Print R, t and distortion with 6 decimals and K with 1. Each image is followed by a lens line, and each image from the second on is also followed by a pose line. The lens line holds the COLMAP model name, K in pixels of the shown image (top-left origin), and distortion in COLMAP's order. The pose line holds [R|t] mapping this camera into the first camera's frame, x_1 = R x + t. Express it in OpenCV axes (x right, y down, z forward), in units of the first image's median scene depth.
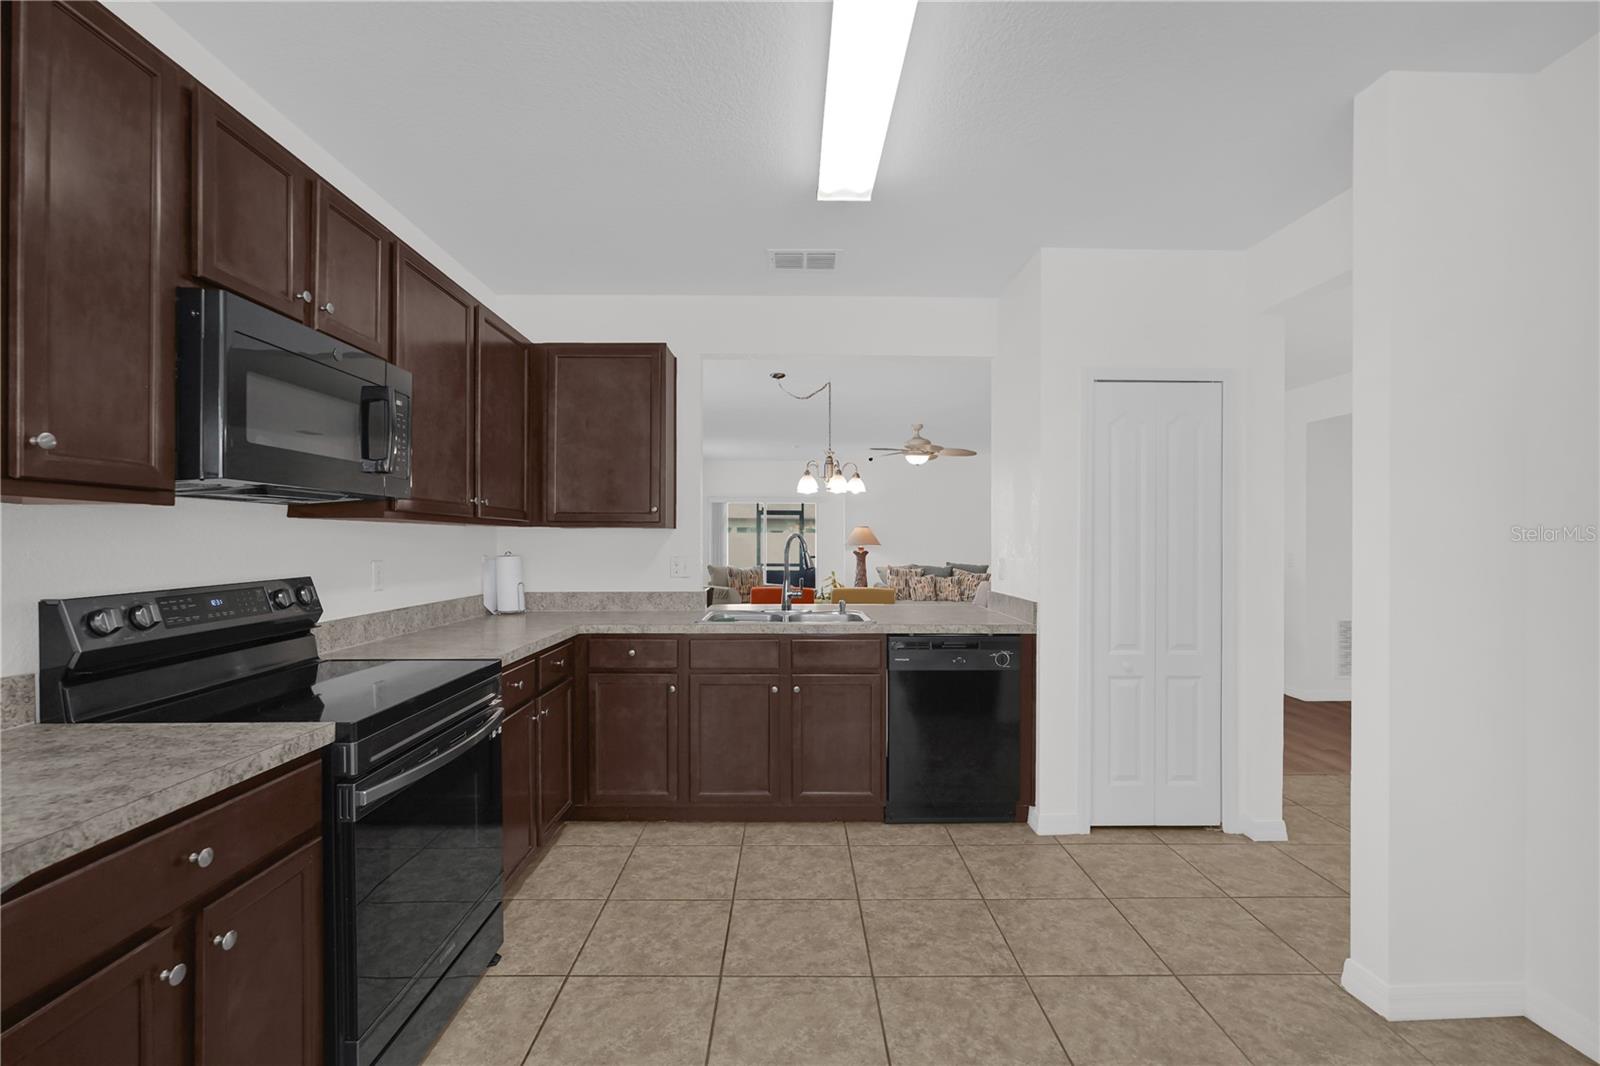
lens RADIAL K [[719.1, 0, 803.5], [0, 719.1, 535.6], [0, 0, 1]] dist [-0.015585, 0.007050]
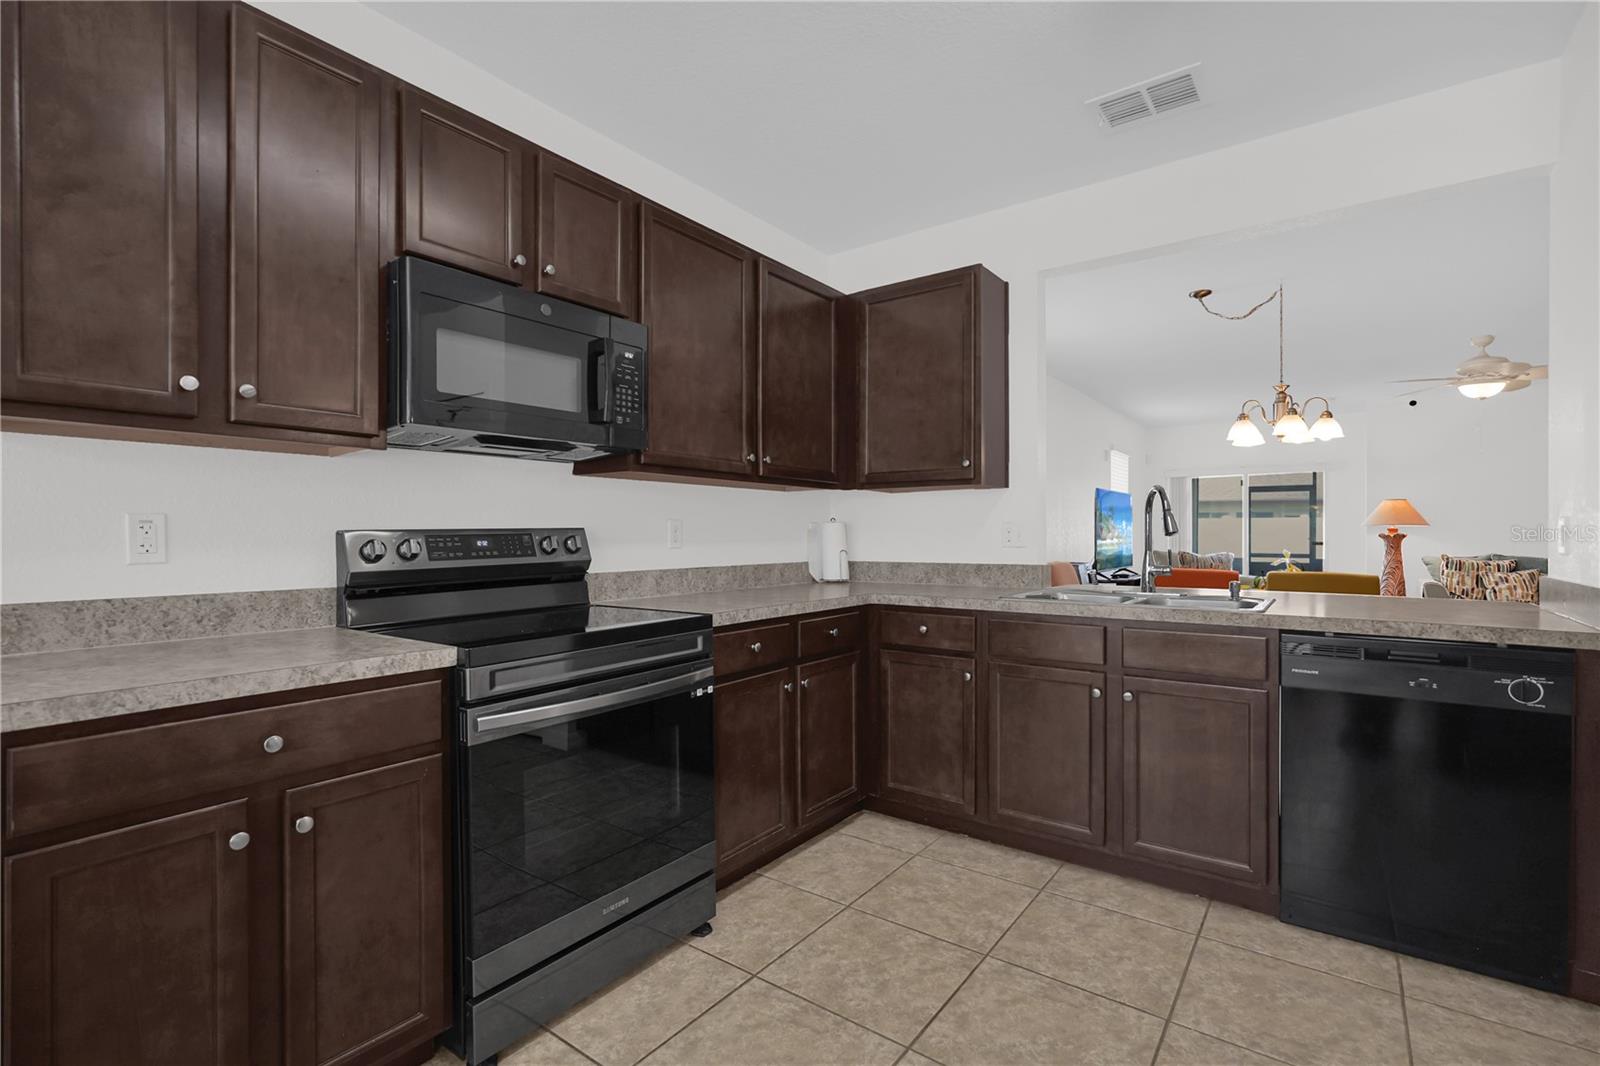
lens RADIAL K [[739.6, 0, 796.7], [0, 739.6, 535.1], [0, 0, 1]] dist [-0.017256, 0.009965]
pose [[0.791336, -0.002821, -0.611375, 0.187437], [0.007672, 0.999956, 0.005316, 0.046991], [0.611333, -0.008897, 0.791323, 0.221422]]
